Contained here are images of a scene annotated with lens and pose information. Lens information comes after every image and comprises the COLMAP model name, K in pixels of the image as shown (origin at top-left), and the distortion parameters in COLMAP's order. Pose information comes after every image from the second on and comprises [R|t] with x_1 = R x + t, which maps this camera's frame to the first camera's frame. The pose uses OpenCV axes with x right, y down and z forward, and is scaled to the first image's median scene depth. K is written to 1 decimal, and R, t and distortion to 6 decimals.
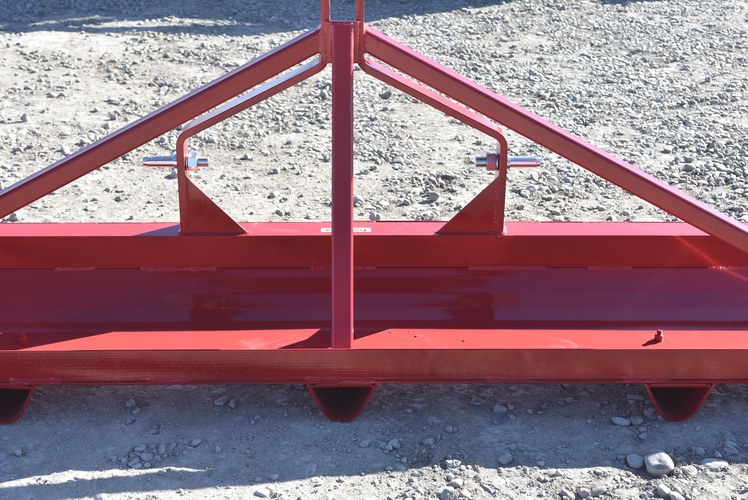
lens RADIAL K [[1264.2, 0, 374.0], [0, 1264.2, 250.0], [0, 0, 1]] dist [-0.002066, 0.080524]
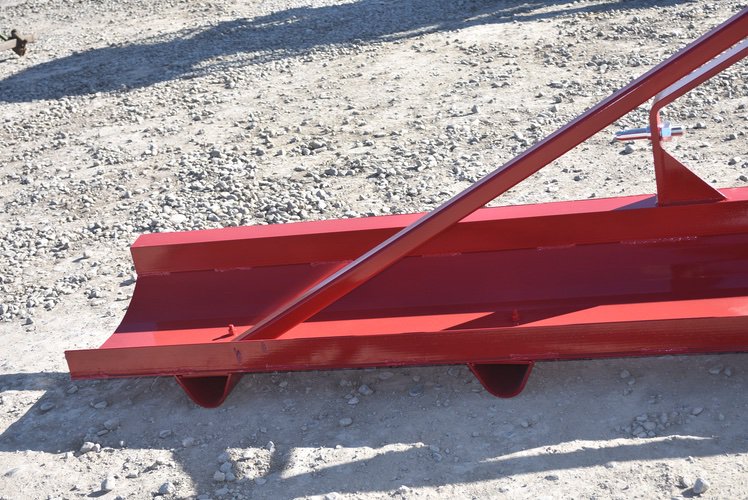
lens RADIAL K [[1264.2, 0, 374.0], [0, 1264.2, 250.0], [0, 0, 1]] dist [-0.002066, 0.080524]
pose [[0.943801, -0.066121, -0.323832, -0.027864], [0.070484, 0.997511, 0.001751, 0.003313], [0.322911, -0.024477, 0.946113, -0.012770]]
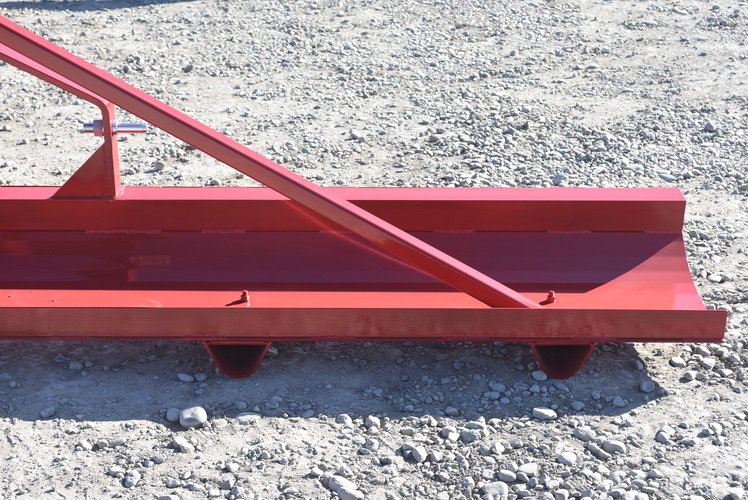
lens RADIAL K [[1264.2, 0, 374.0], [0, 1264.2, 250.0], [0, 0, 1]] dist [-0.002066, 0.080524]
pose [[0.999878, 0.001179, -0.015584, 0.212413], [-0.000935, 0.999877, 0.015638, 0.008487], [0.015600, -0.015621, 0.999756, -0.017407]]
